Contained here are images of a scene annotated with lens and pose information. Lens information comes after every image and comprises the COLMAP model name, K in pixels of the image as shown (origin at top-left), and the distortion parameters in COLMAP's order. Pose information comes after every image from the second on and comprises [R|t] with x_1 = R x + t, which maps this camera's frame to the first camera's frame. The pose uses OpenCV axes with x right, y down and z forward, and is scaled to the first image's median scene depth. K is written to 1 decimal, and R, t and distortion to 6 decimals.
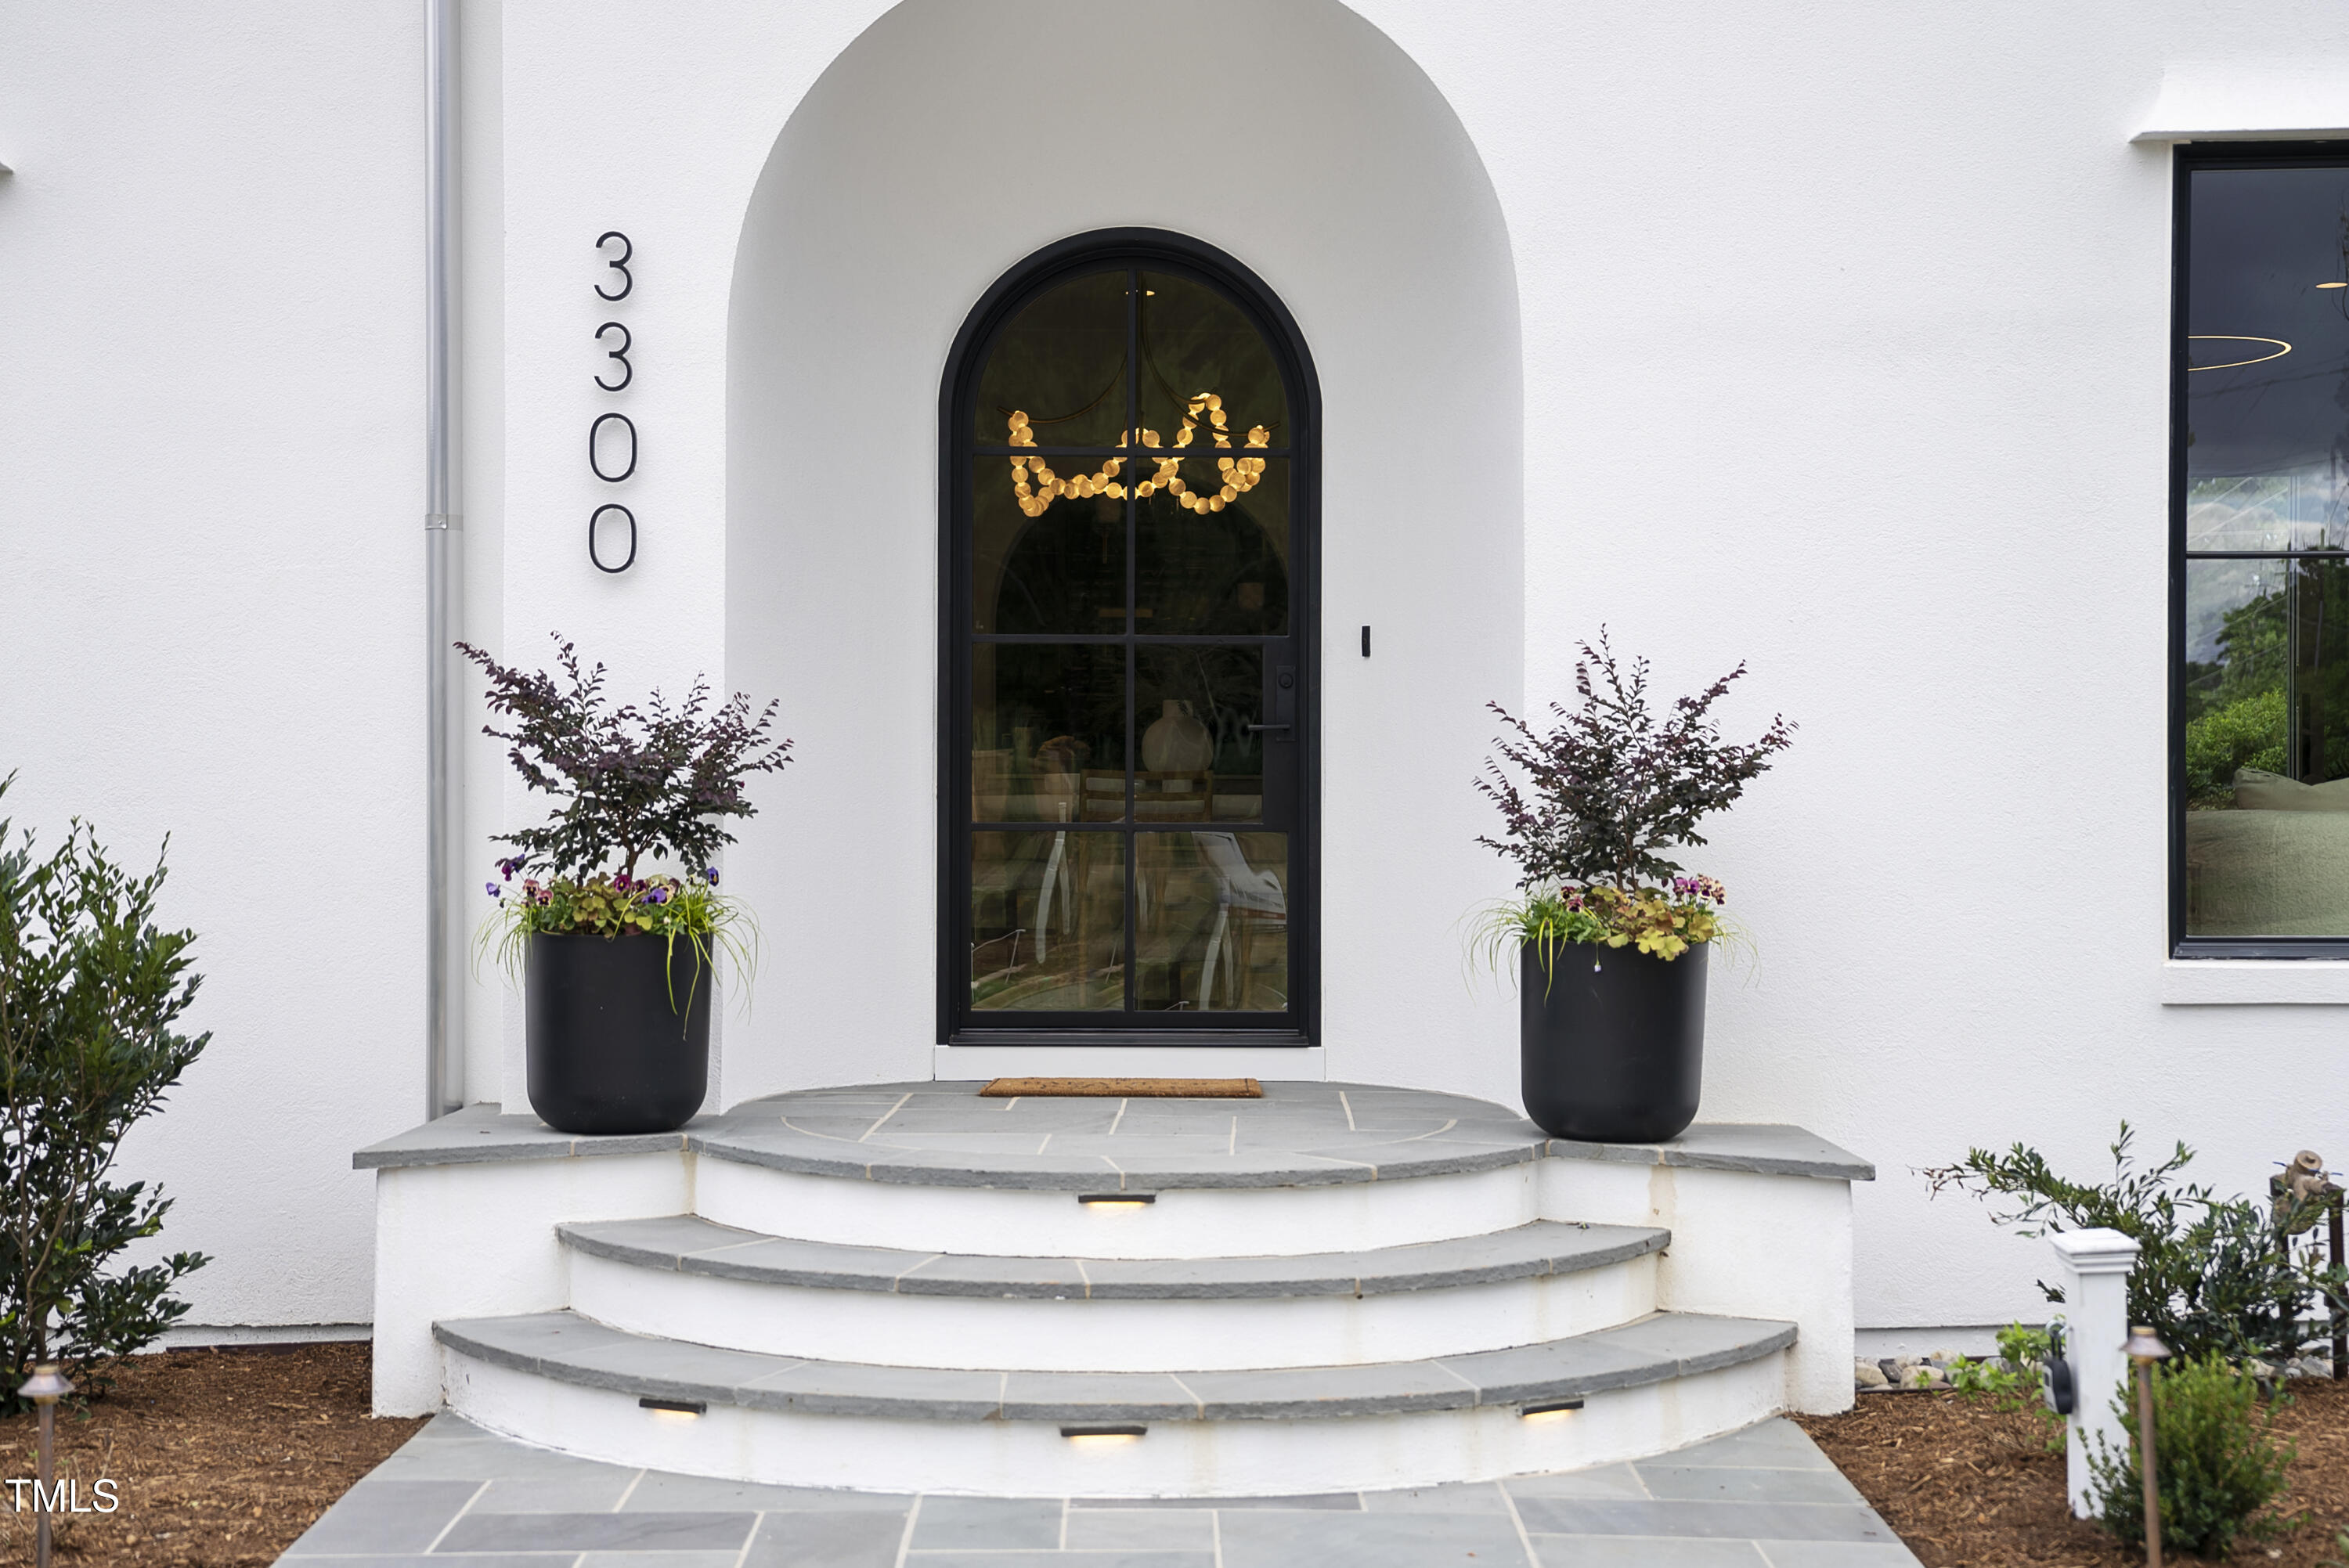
lens RADIAL K [[3206.5, 0, 1169.8], [0, 3206.5, 842.7], [0, 0, 1]] dist [0.098958, 0.062696]
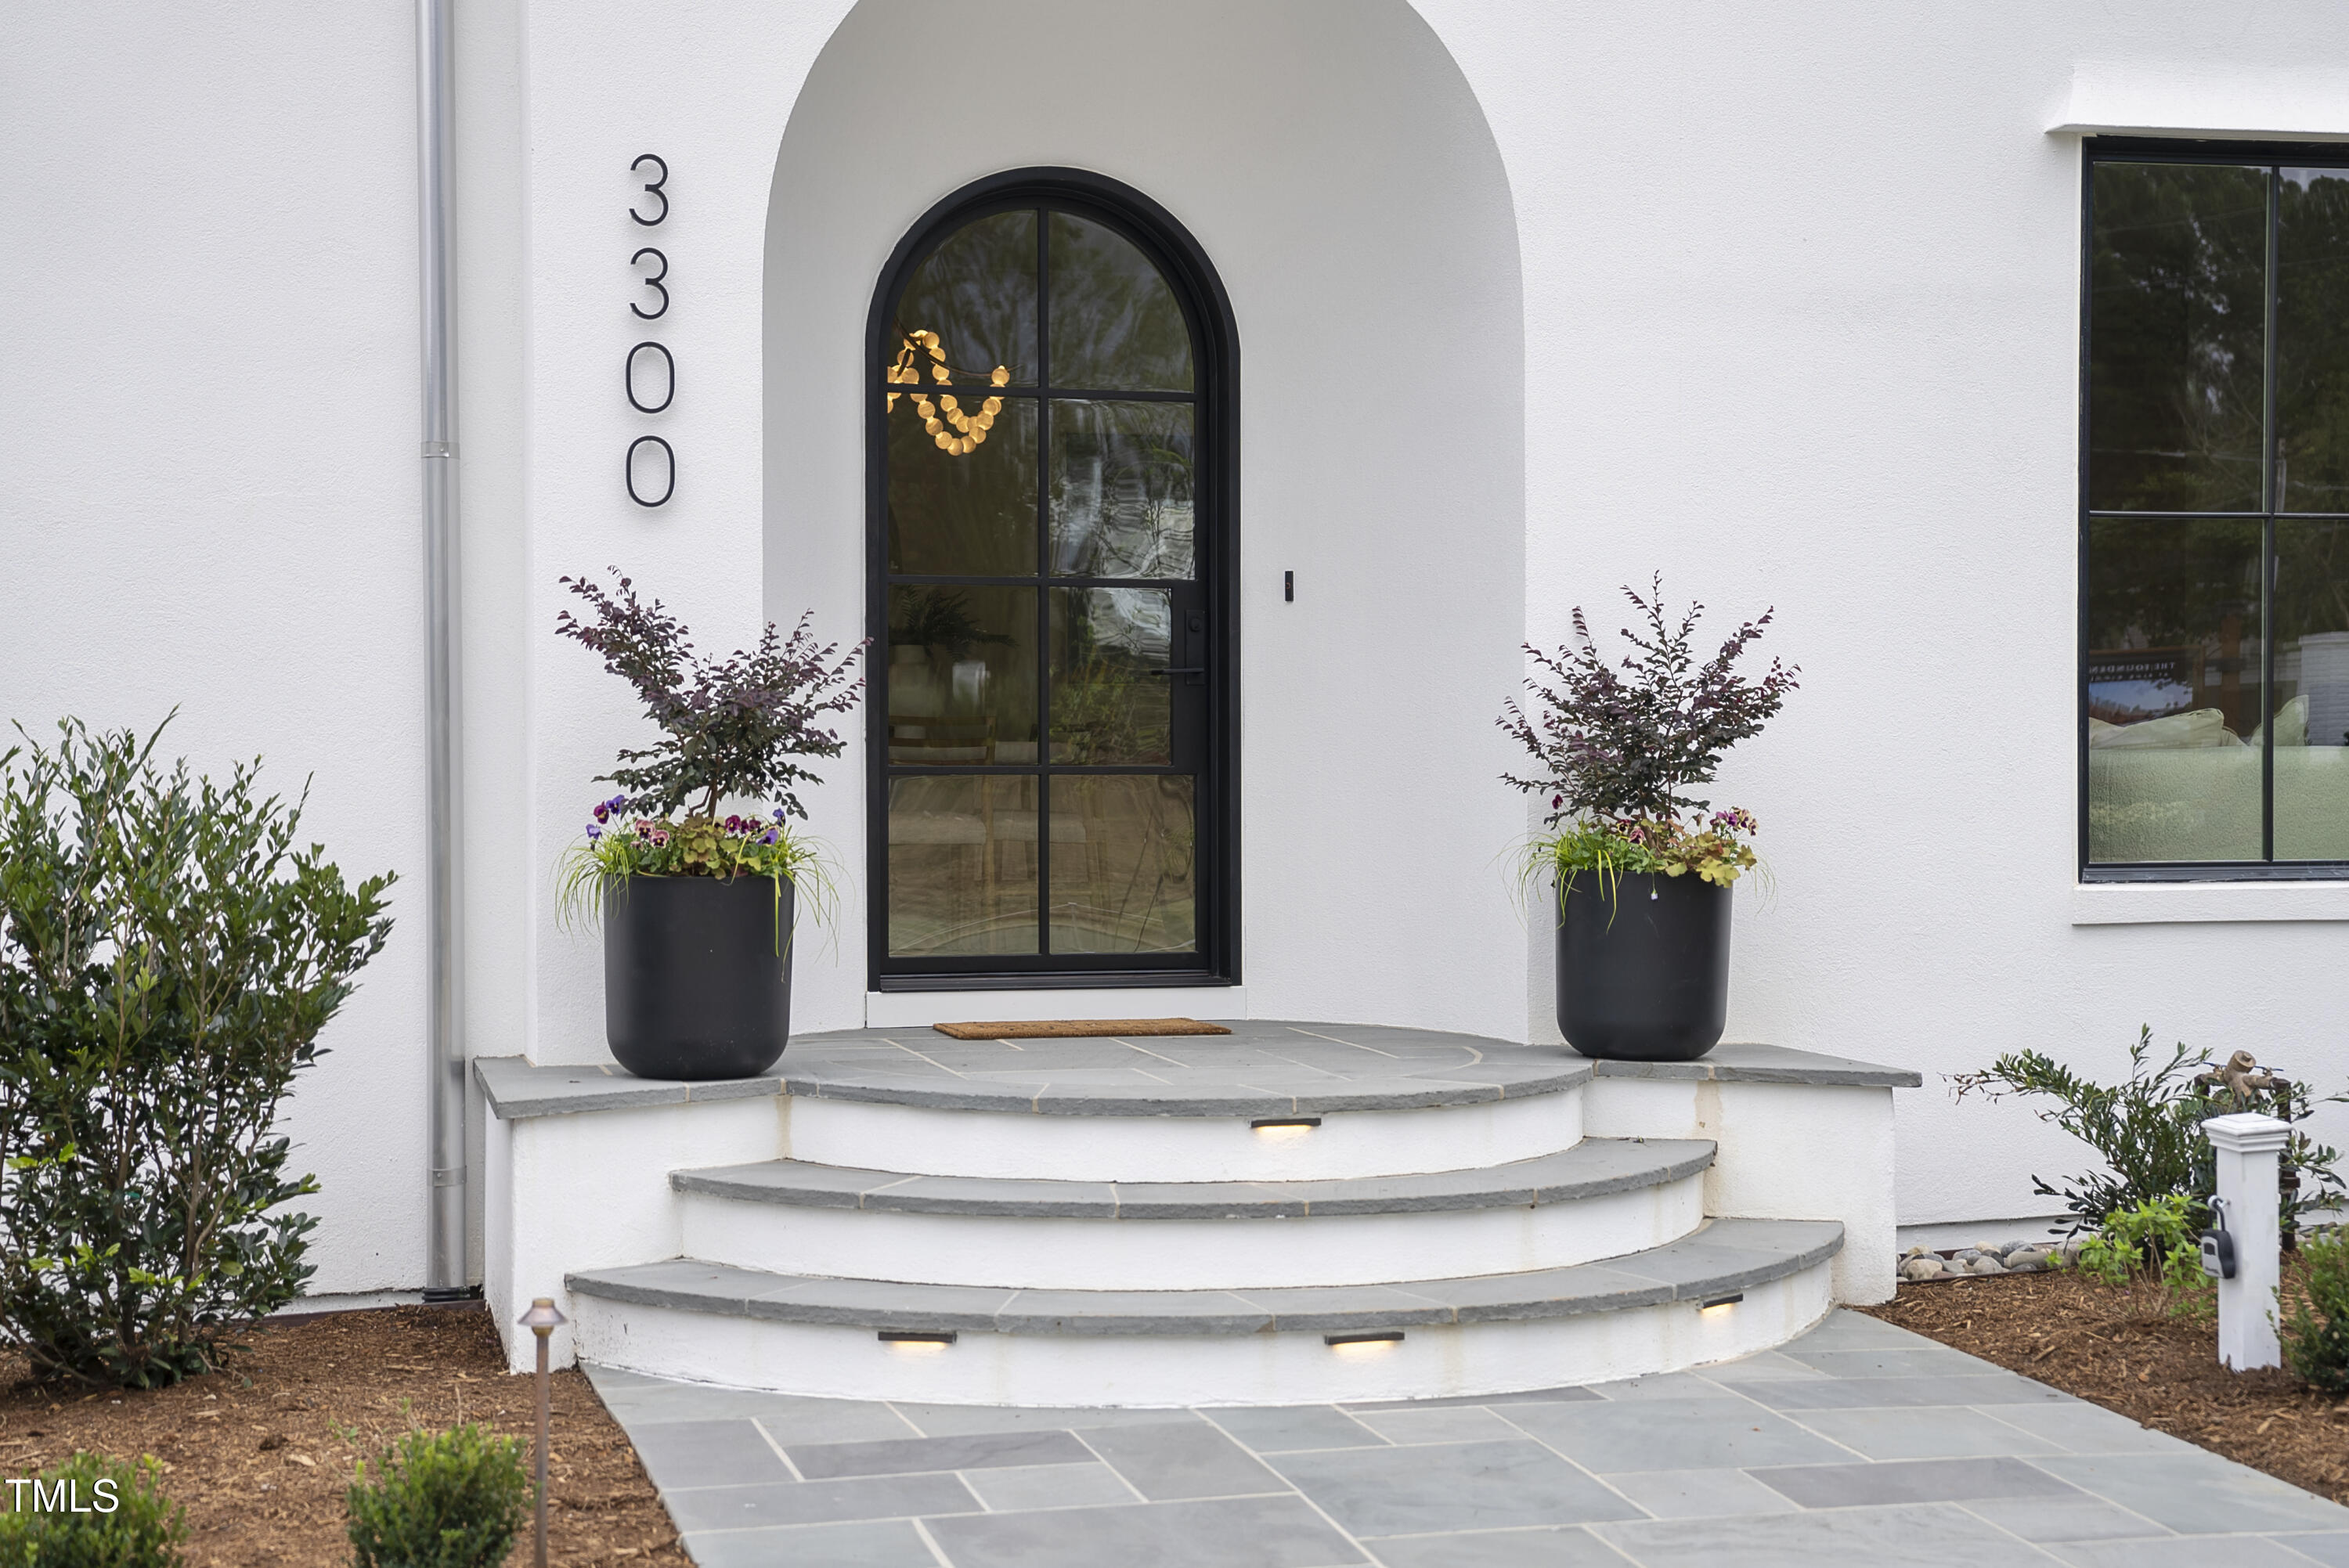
lens RADIAL K [[3441.3, 0, 1175.7], [0, 3441.3, 851.0], [0, 0, 1]] dist [0.136270, 0.045874]
pose [[0.963632, -0.010333, 0.267032, -0.318055], [0.007106, 0.999890, 0.013050, 0.008030], [-0.267137, -0.010678, 0.963599, -0.052920]]
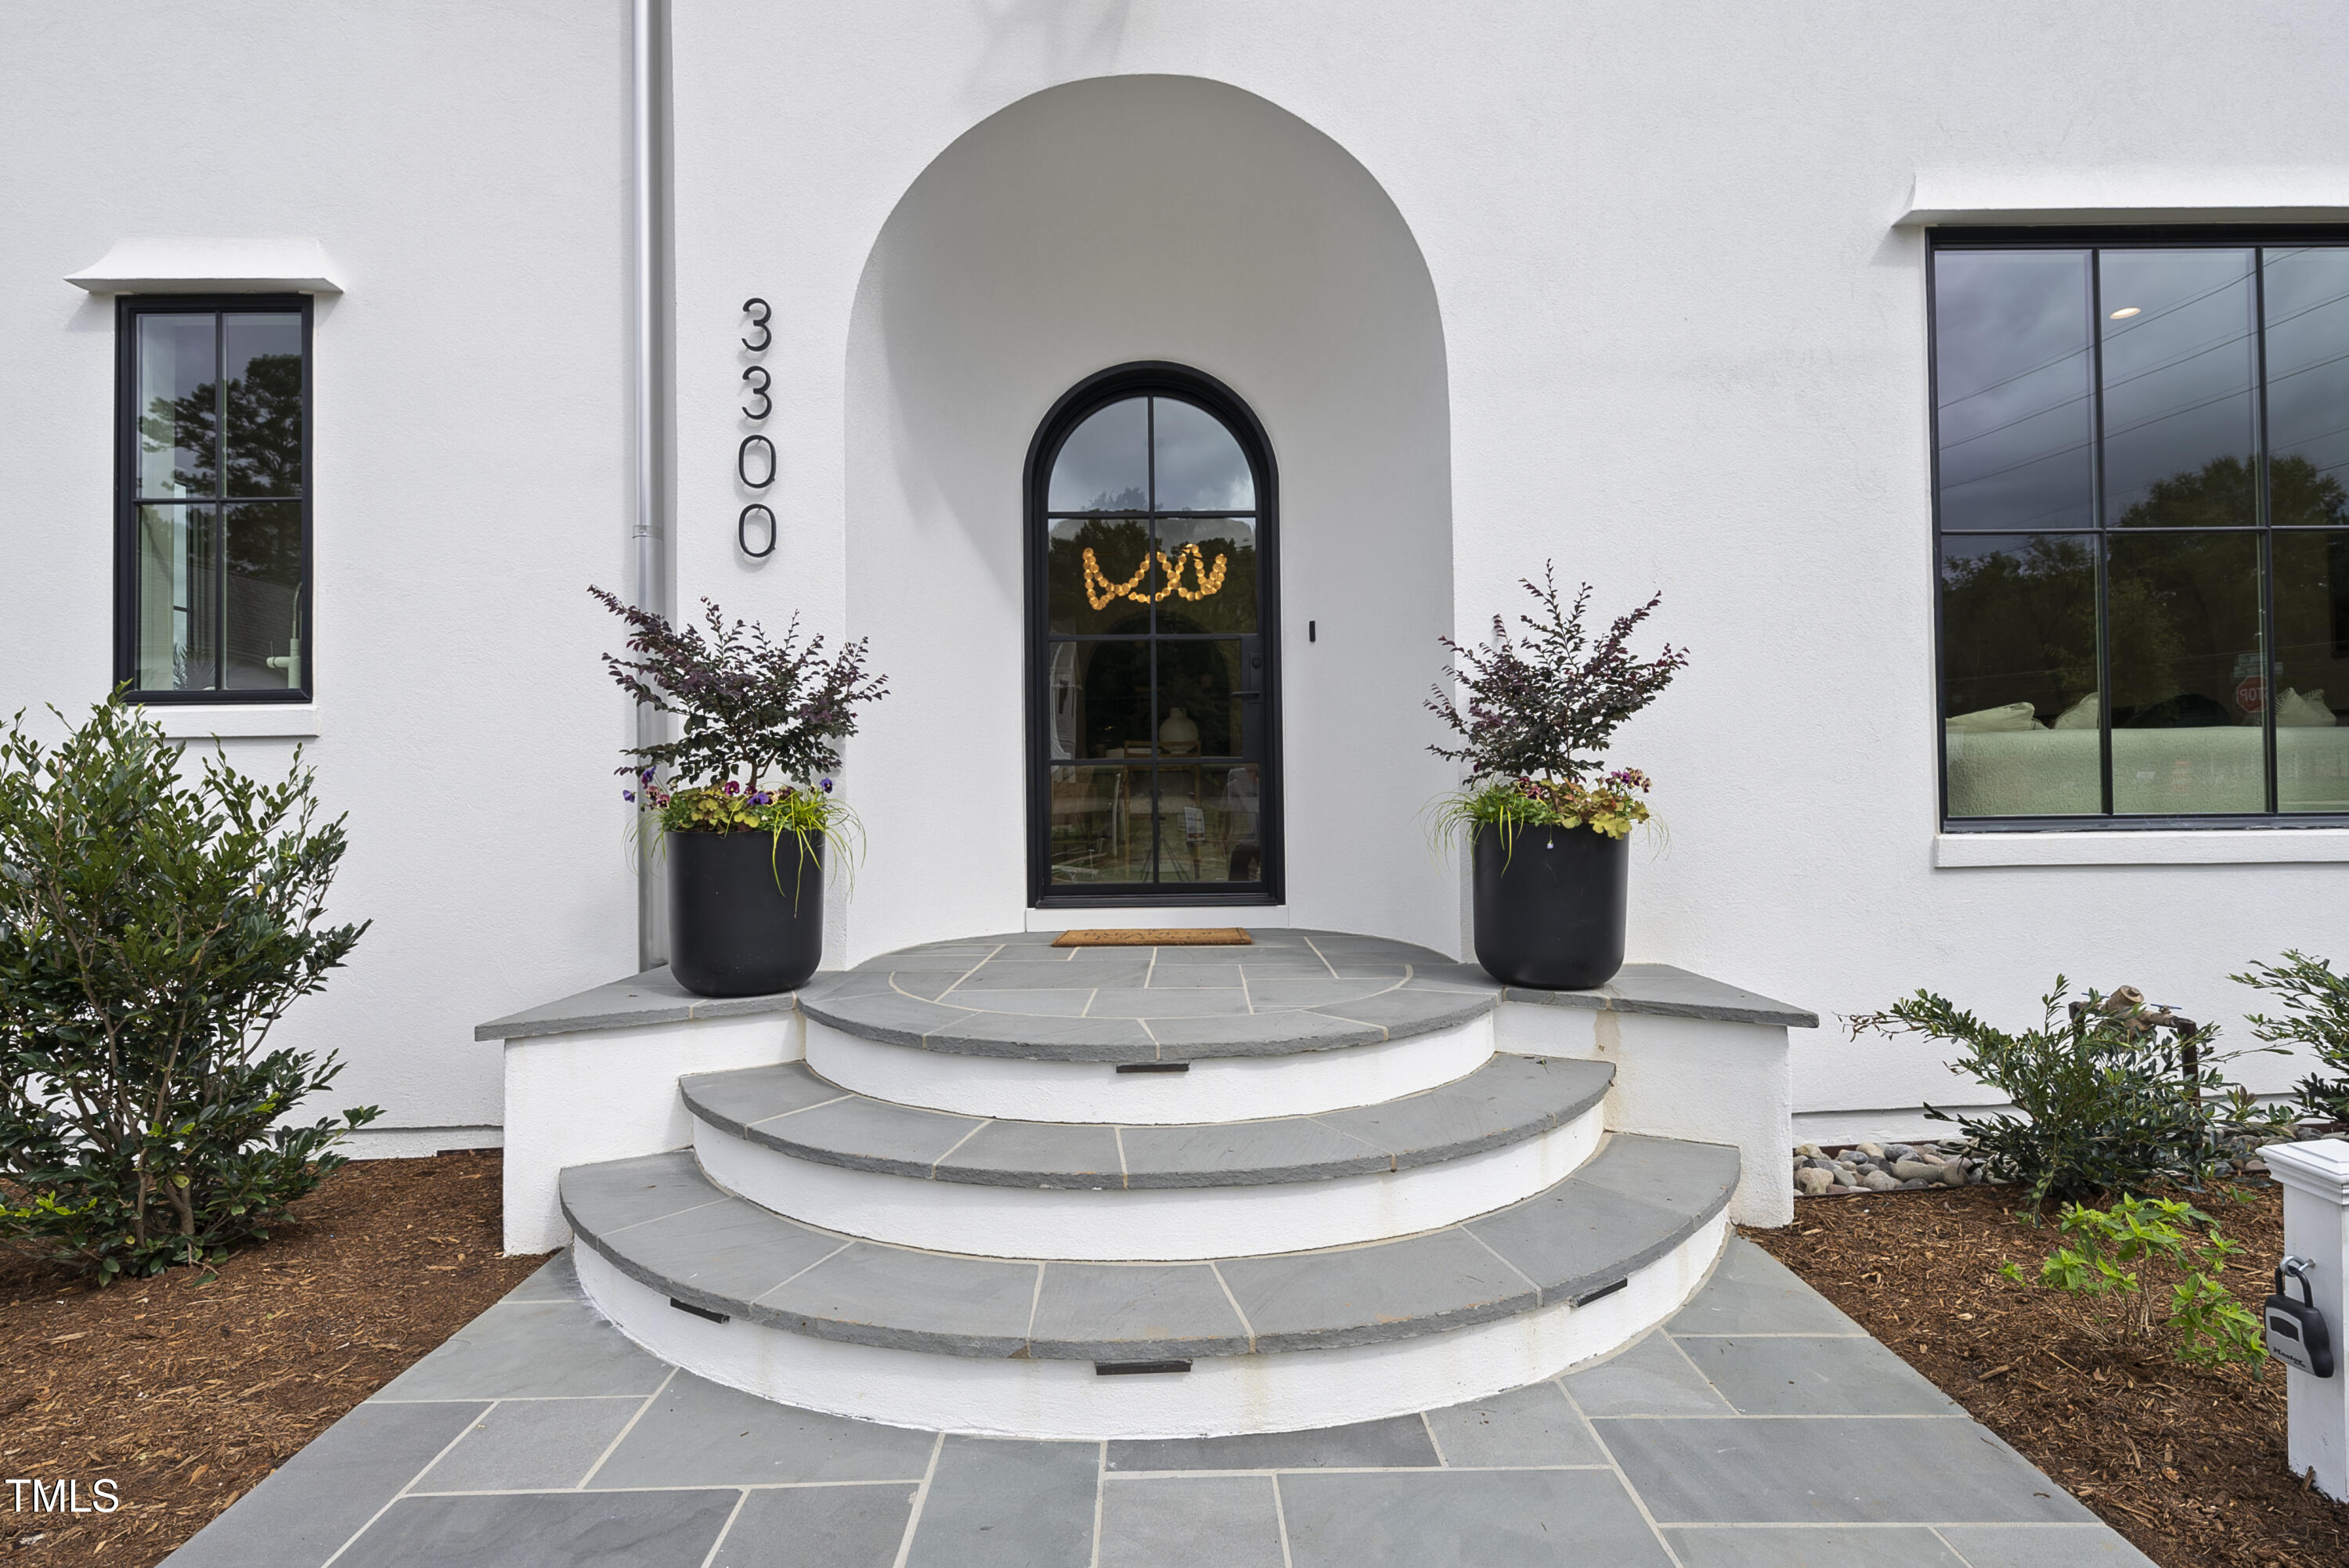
lens RADIAL K [[1125.8, 0, 1176.4], [0, 1125.8, 795.7], [0, 0, 1]] dist [0.001004, -0.000353]
pose [[0.999811, -0.015699, 0.011460, -0.010578], [0.015877, 0.999751, -0.015657, 0.024330], [-0.011212, 0.015836, 0.999812, 0.575232]]
